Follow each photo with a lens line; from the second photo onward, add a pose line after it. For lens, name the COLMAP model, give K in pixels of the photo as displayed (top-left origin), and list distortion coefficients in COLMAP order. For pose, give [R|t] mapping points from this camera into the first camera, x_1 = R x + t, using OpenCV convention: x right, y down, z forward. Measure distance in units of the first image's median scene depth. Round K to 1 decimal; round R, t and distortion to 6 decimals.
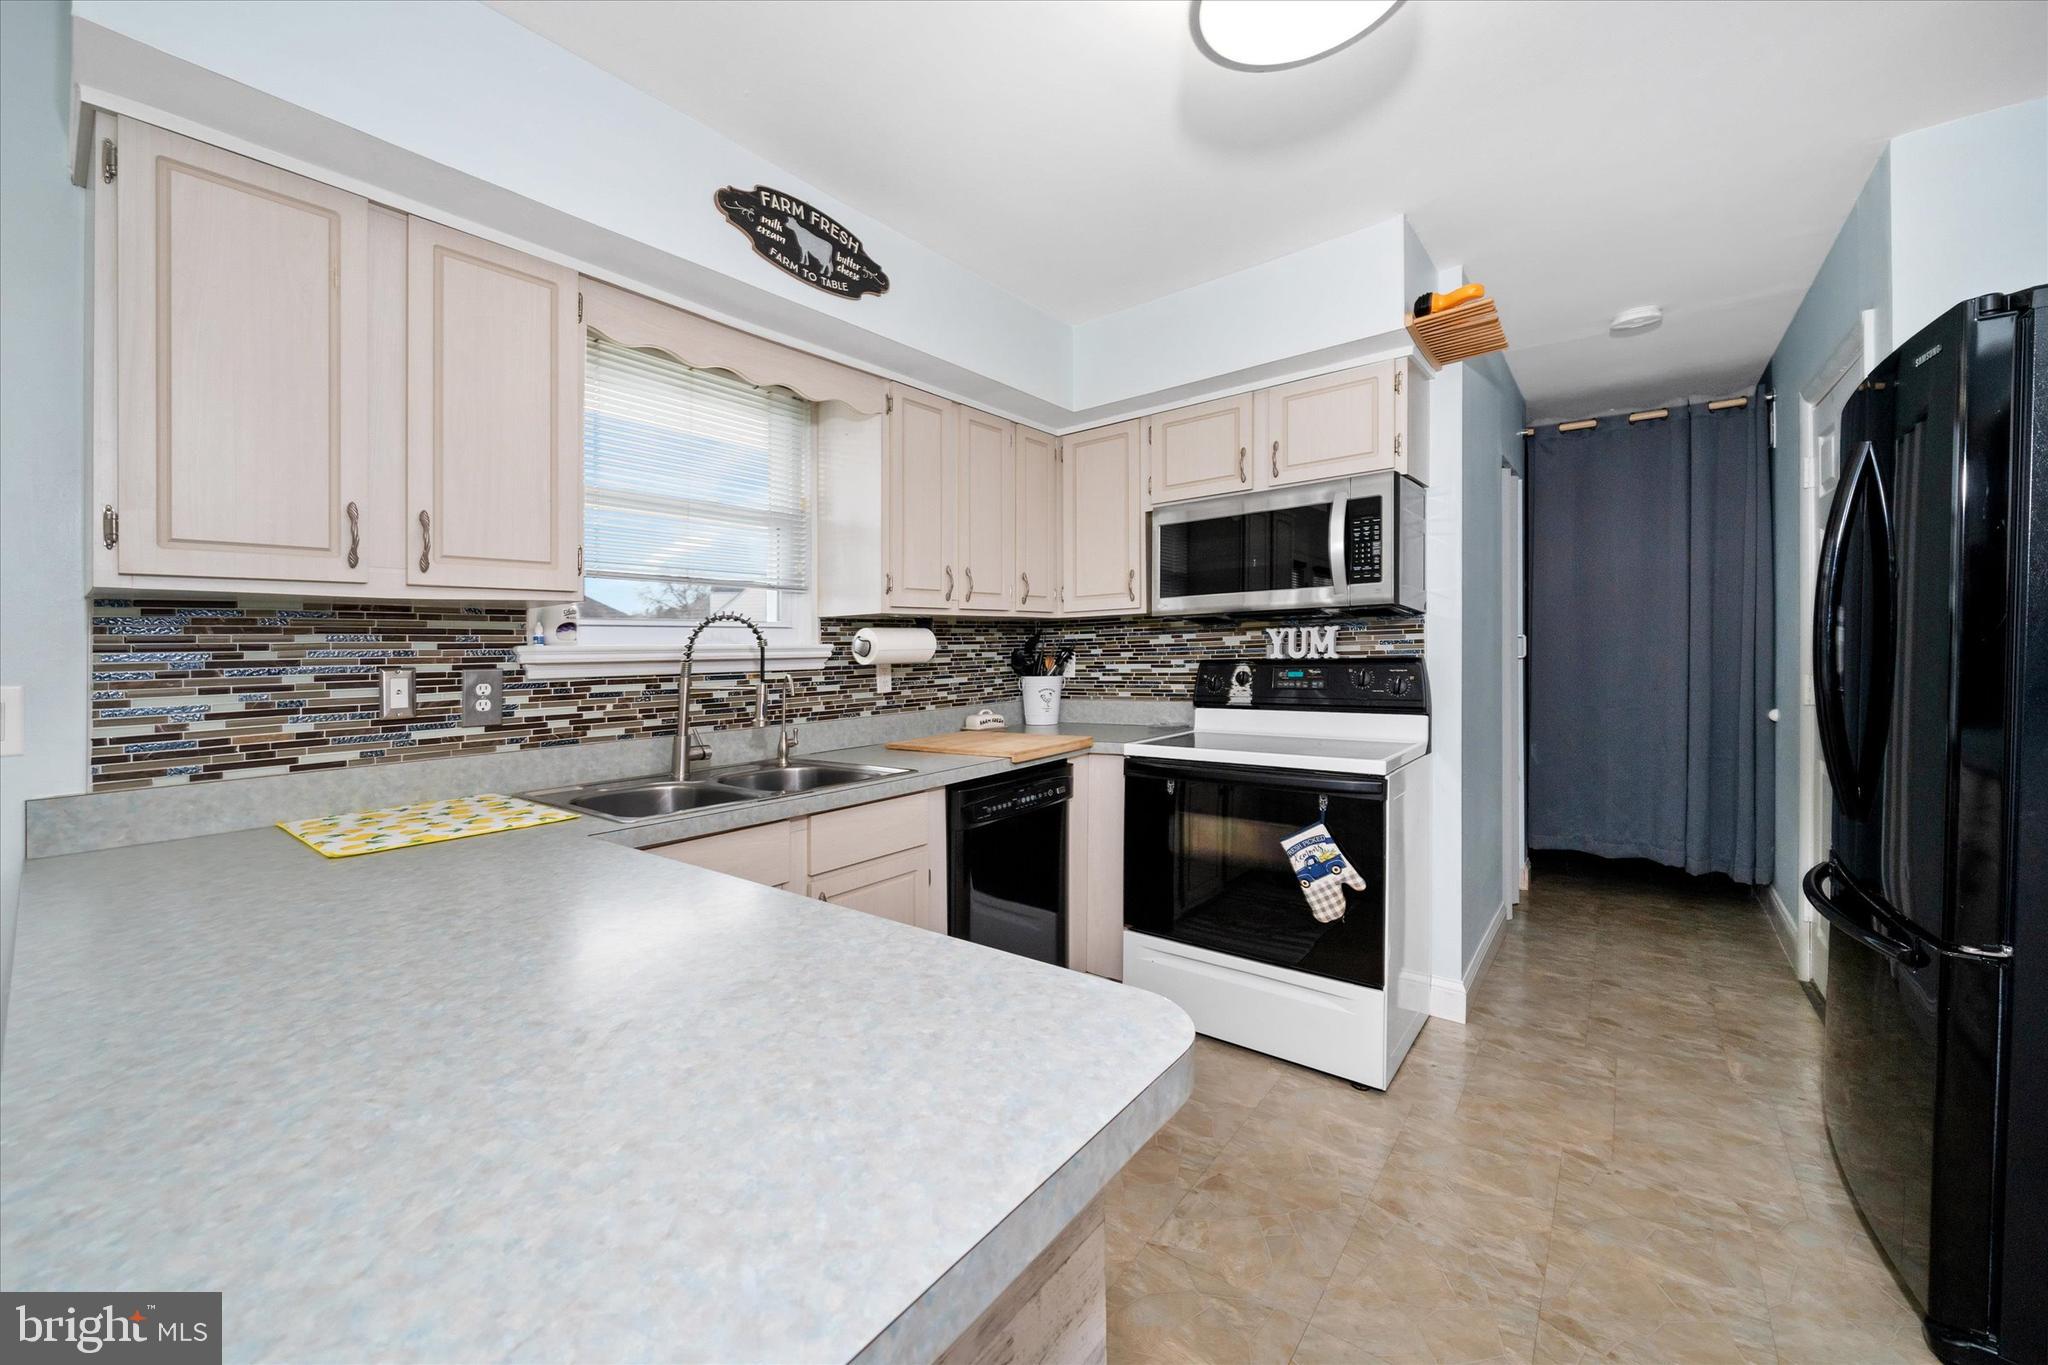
lens RADIAL K [[776.5, 0, 993.5], [0, 776.5, 656.7], [0, 0, 1]] dist [-0.013675, 0.000269]
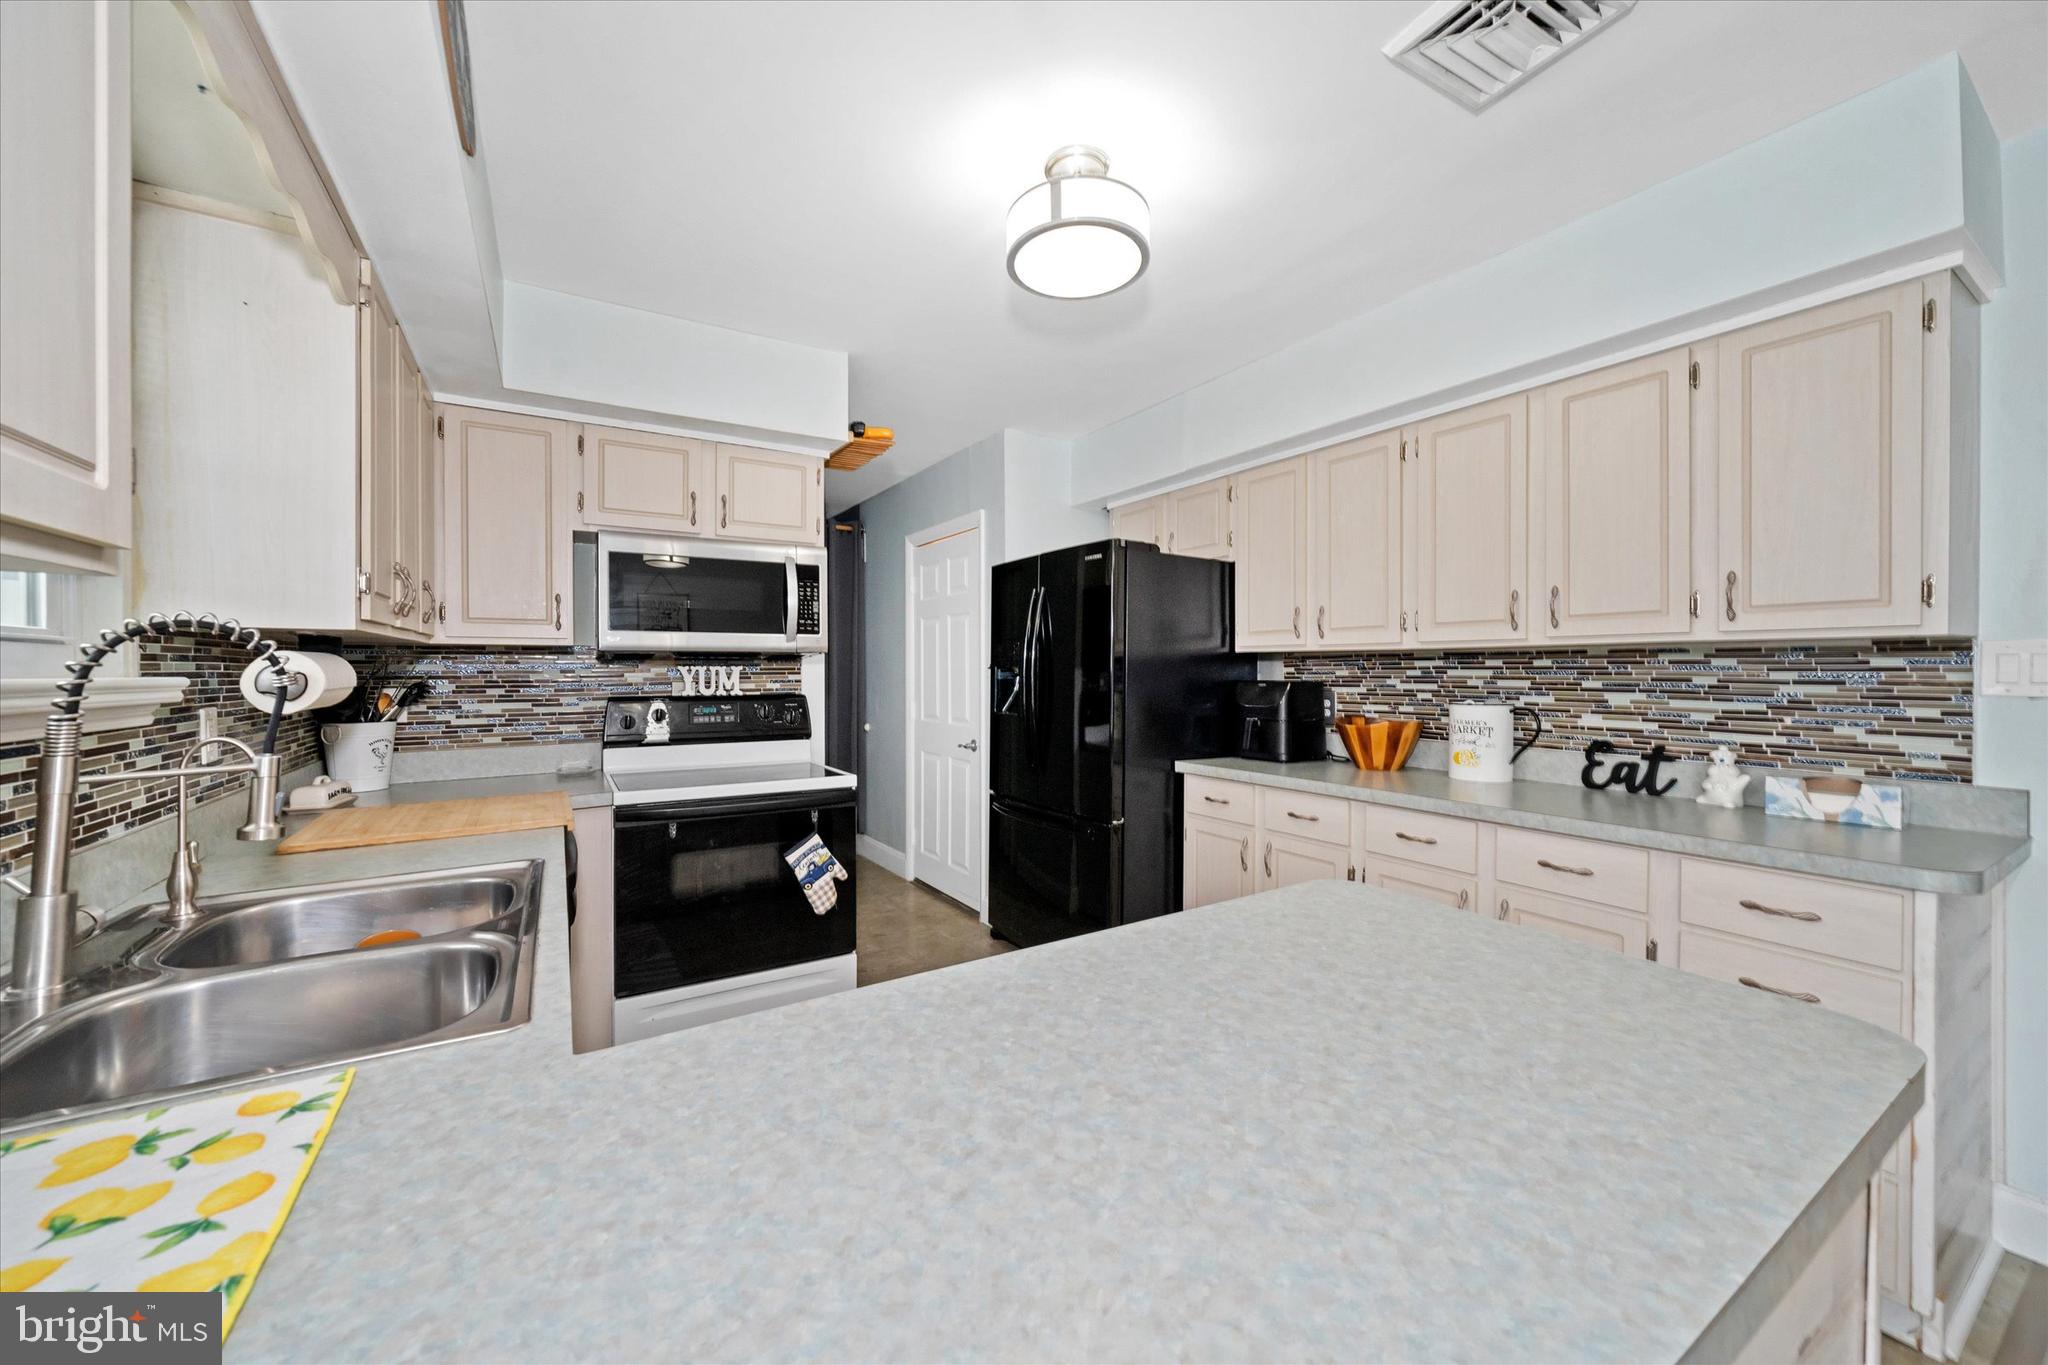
lens RADIAL K [[757.4, 0, 1018.3], [0, 757.4, 685.2], [0, 0, 1]] dist [-0.002237, -0.000106]
pose [[0.326527, 0.002250, 0.945185, -0.495856], [-0.005729, 0.999984, -0.000402, -0.014940], [-0.945171, -0.005284, 0.326534, 0.266895]]
